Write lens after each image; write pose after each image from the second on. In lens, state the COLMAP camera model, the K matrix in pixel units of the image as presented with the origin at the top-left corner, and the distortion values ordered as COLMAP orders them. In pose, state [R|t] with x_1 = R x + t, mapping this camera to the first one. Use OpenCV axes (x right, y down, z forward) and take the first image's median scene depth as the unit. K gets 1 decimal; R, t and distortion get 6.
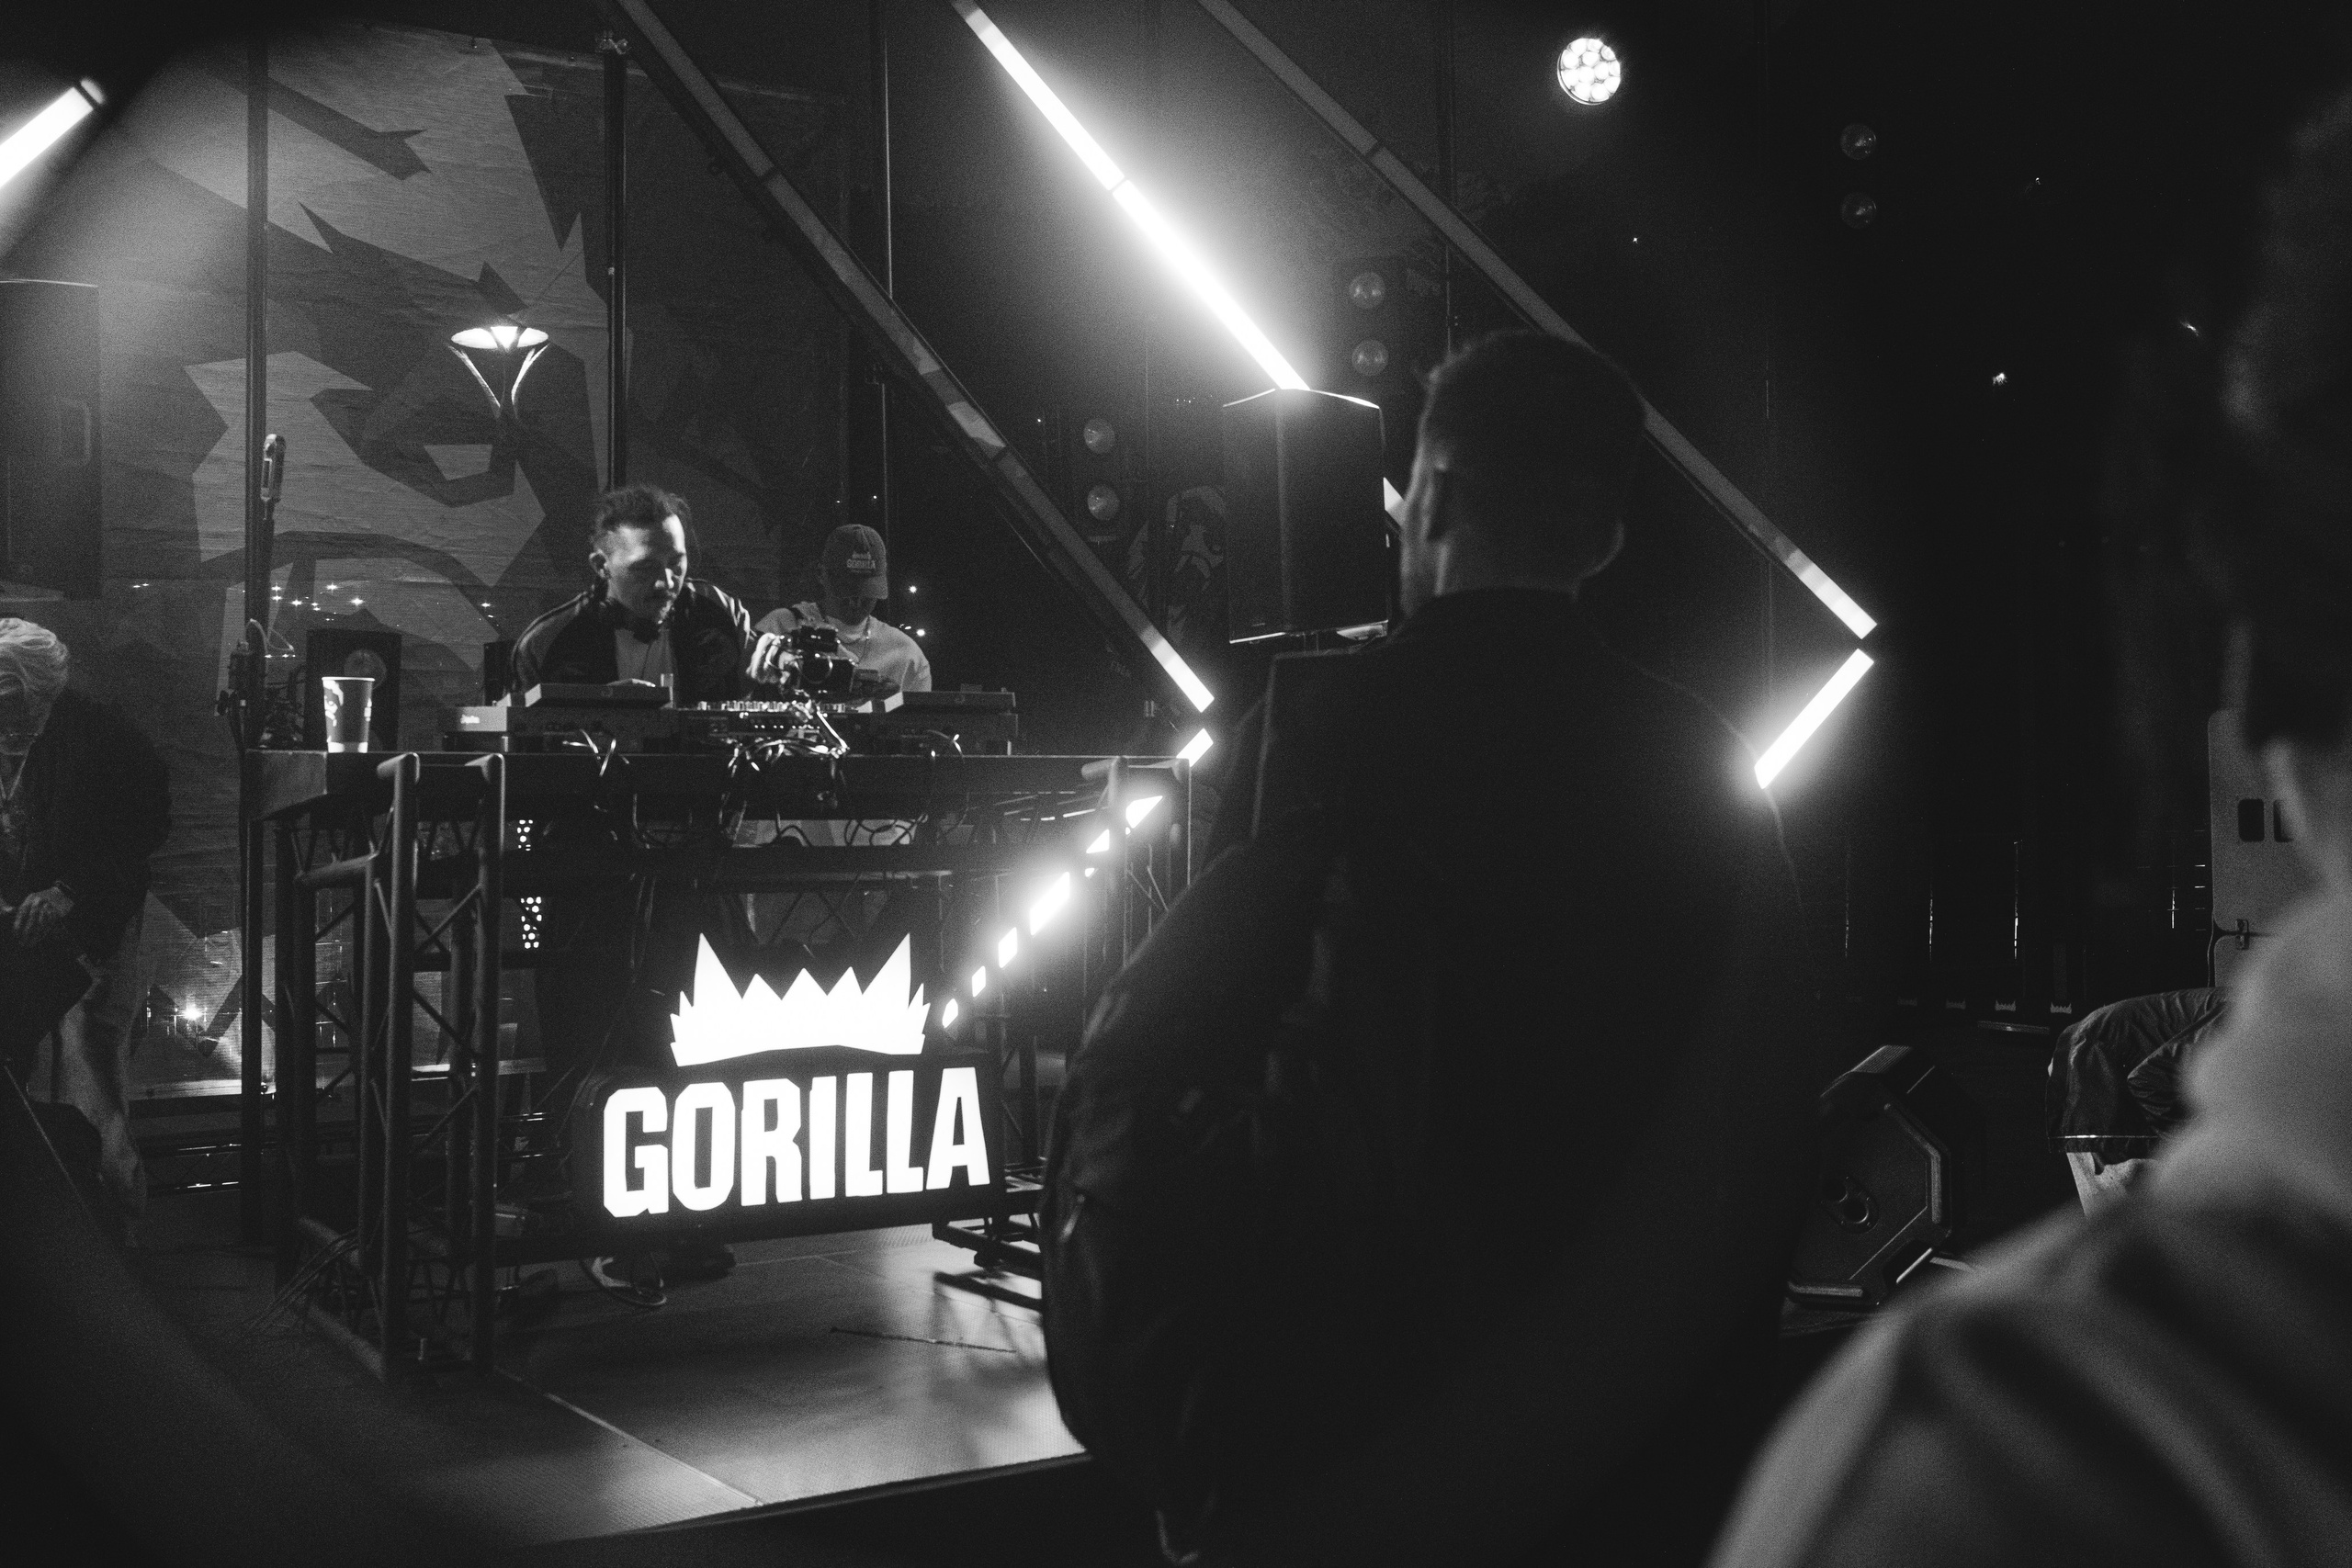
lens RADIAL K [[2624.9, 0, 1142.9], [0, 2624.9, 788.8], [0, 0, 1]] dist [0.108243, -0.007655]
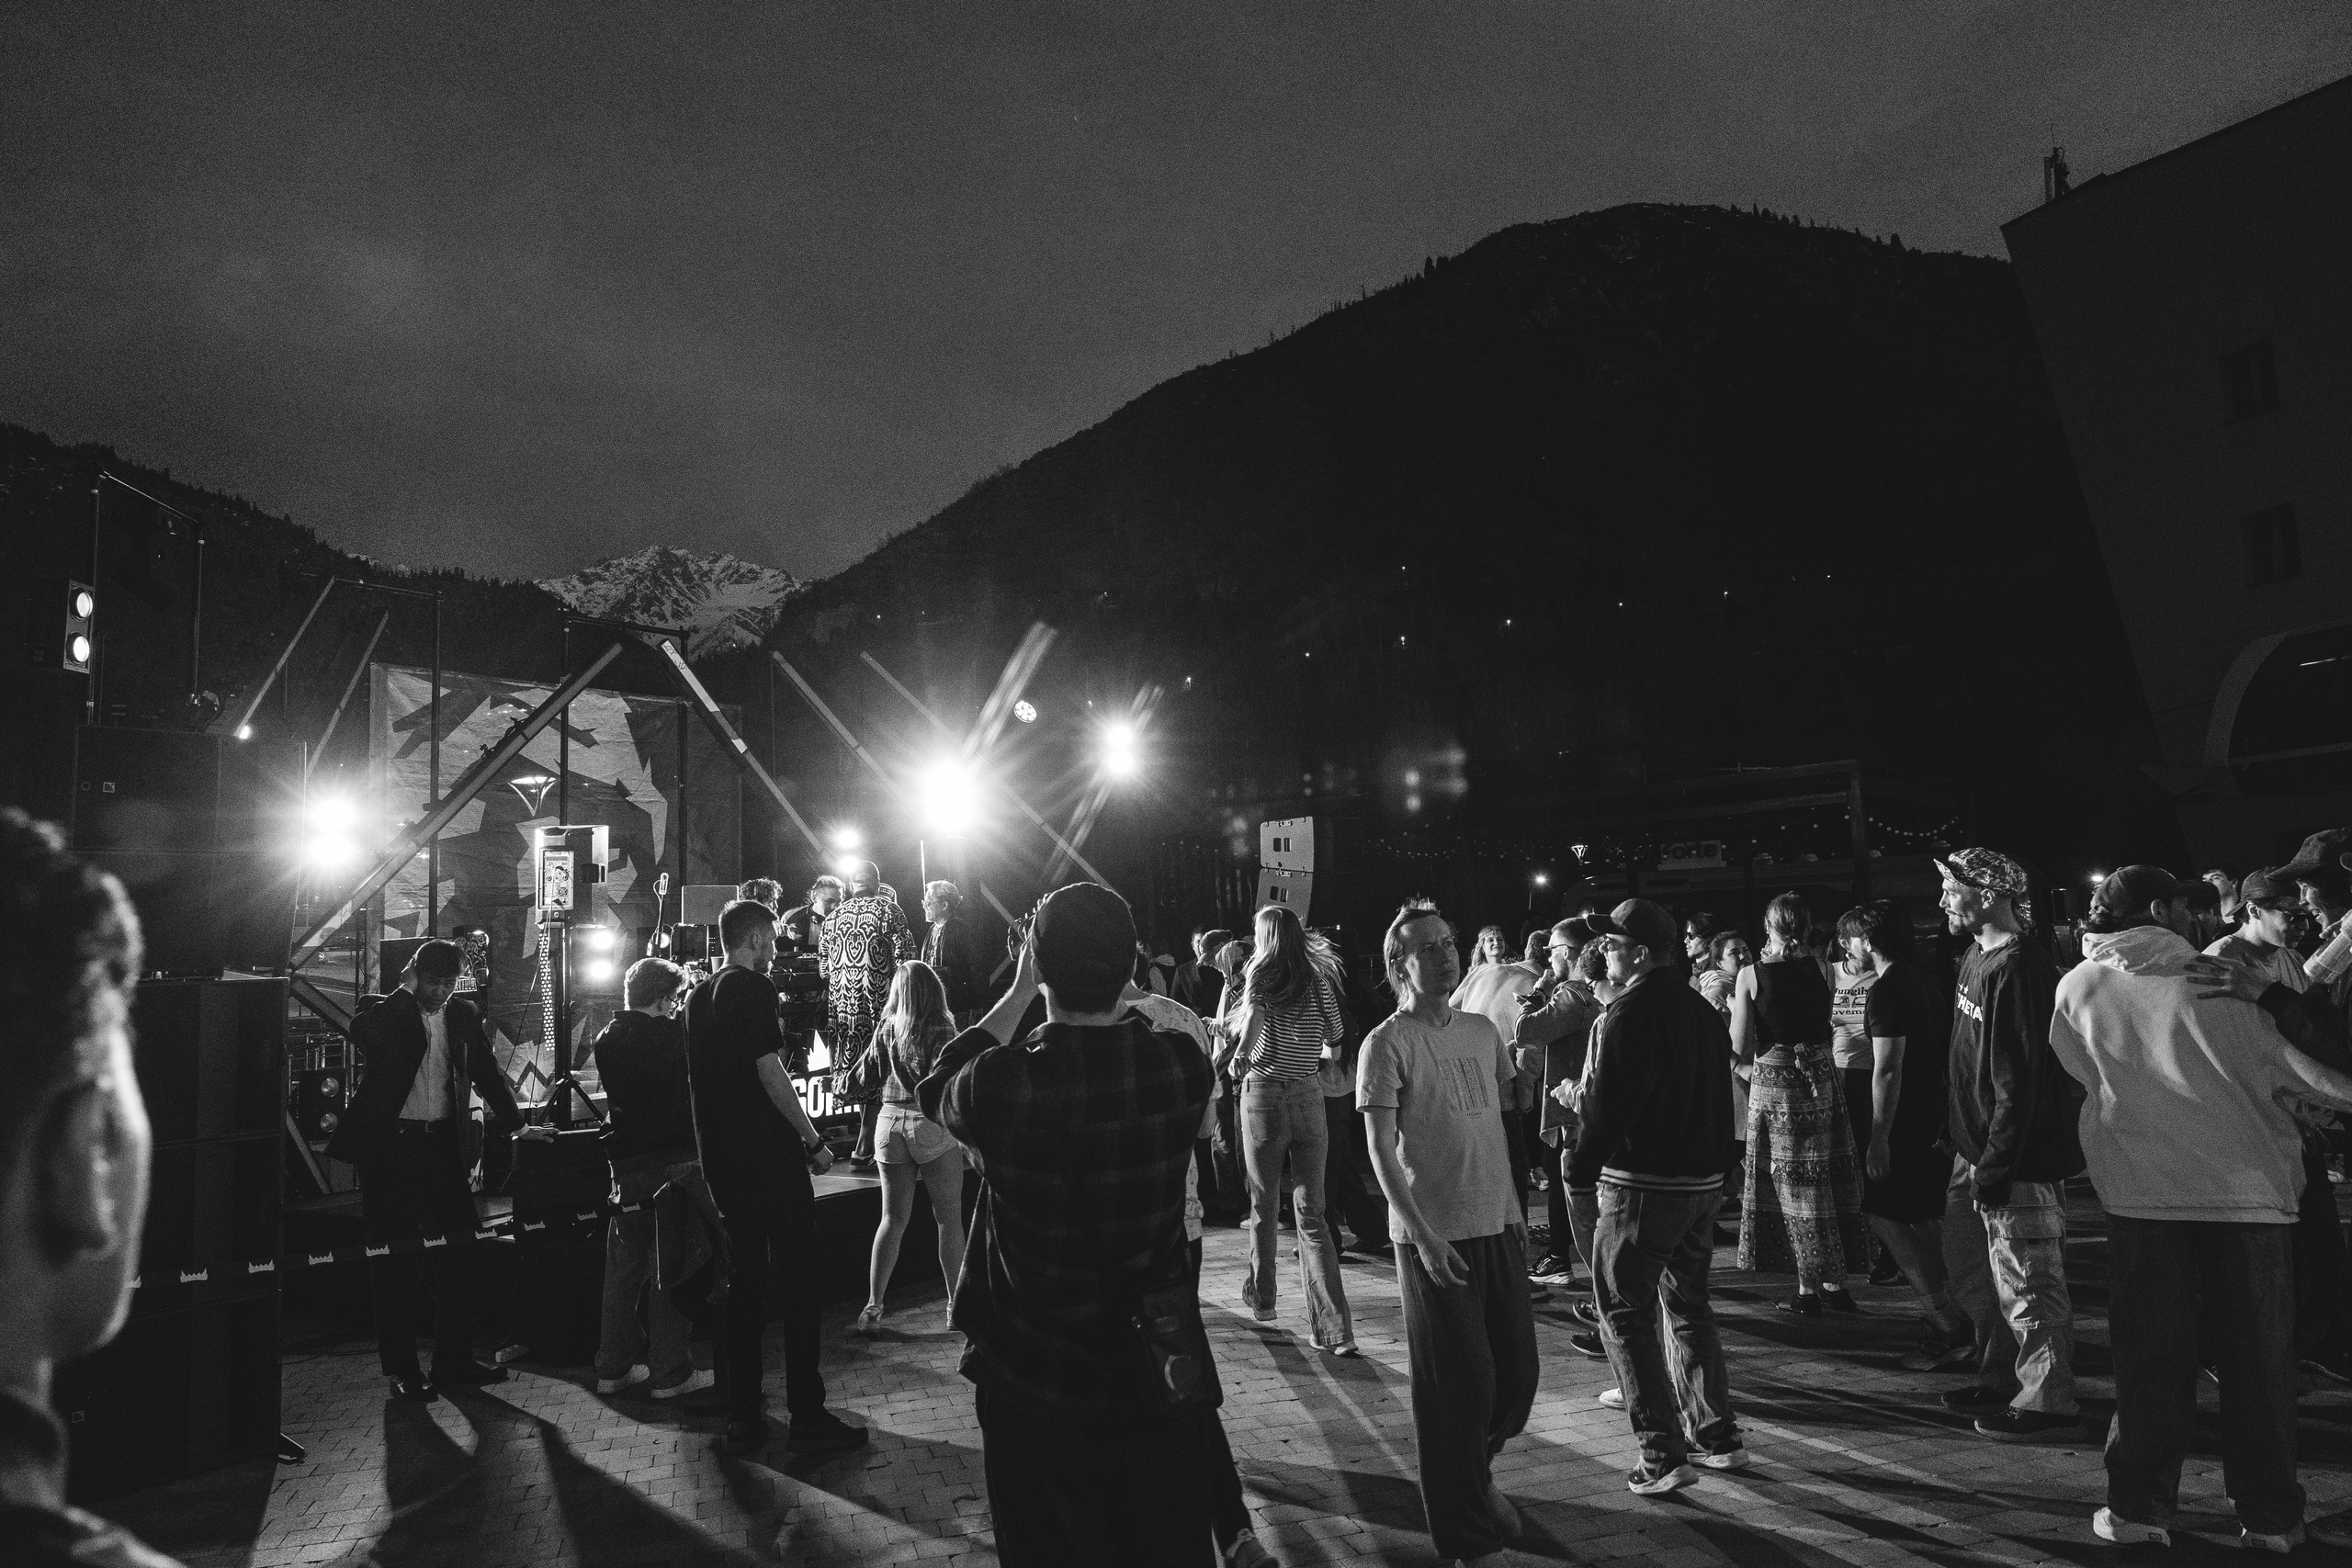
lens RADIAL K [[1628.3, 0, 1176.0], [0, 1628.3, 784.0], [0, 0, 1]] dist [0.039188, 0.005405]
pose [[0.933692, 0.016204, 0.357711, -0.467385], [0.019848, 0.995098, -0.096886, -0.041121], [-0.357528, 0.097561, 0.928793, -1.020096]]
